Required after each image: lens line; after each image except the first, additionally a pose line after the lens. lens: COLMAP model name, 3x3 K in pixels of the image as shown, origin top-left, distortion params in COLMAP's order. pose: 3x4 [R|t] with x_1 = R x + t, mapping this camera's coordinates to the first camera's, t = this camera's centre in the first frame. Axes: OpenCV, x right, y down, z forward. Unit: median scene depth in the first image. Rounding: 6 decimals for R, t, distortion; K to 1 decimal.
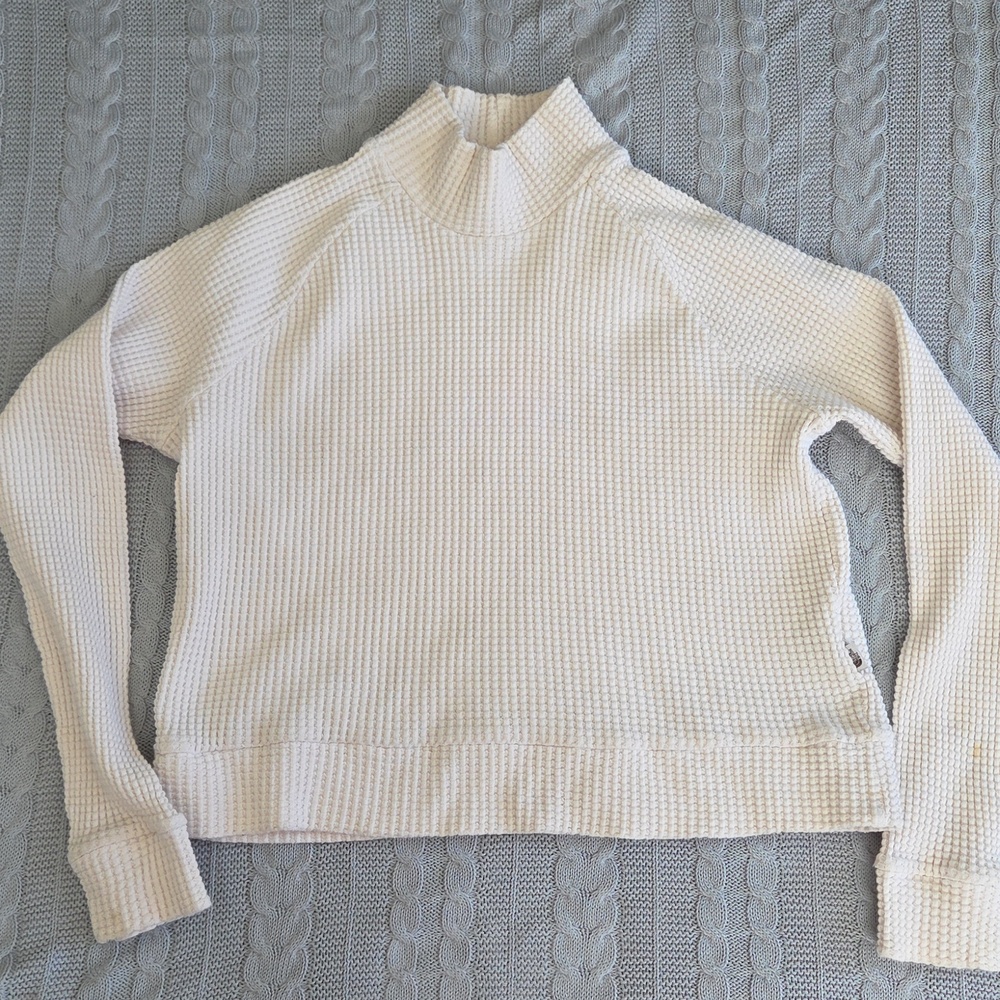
lens RADIAL K [[1332.5, 0, 495.7], [0, 1332.5, 505.7], [0, 0, 1]] dist [0.044219, 0.000000]
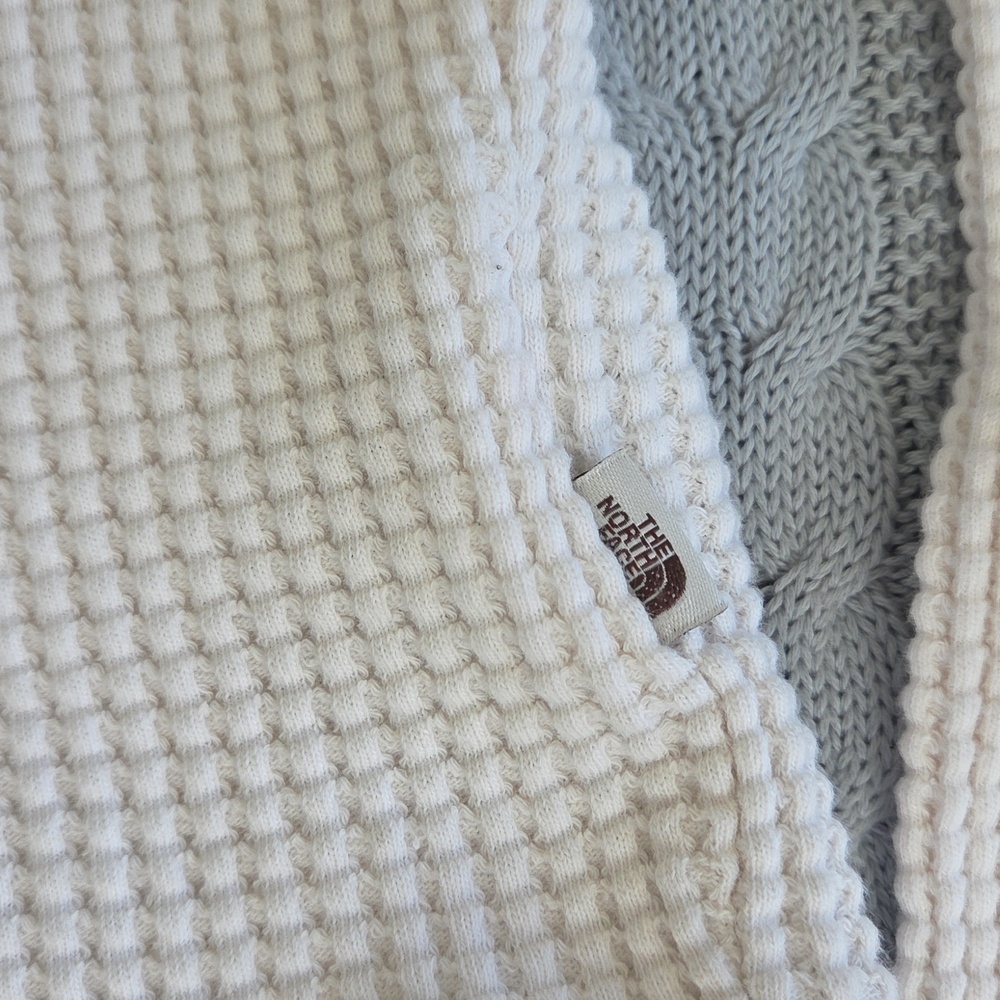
lens RADIAL K [[1332.5, 0, 502.0], [0, 1332.5, 504.2], [0, 0, 1]] dist [0.044219, 0.000000]
pose [[0.995175, -0.093437, 0.029925, 0.264525], [0.087105, 0.981796, 0.168790, 0.086476], [-0.045151, -0.165369, 0.985198, 0.905708]]
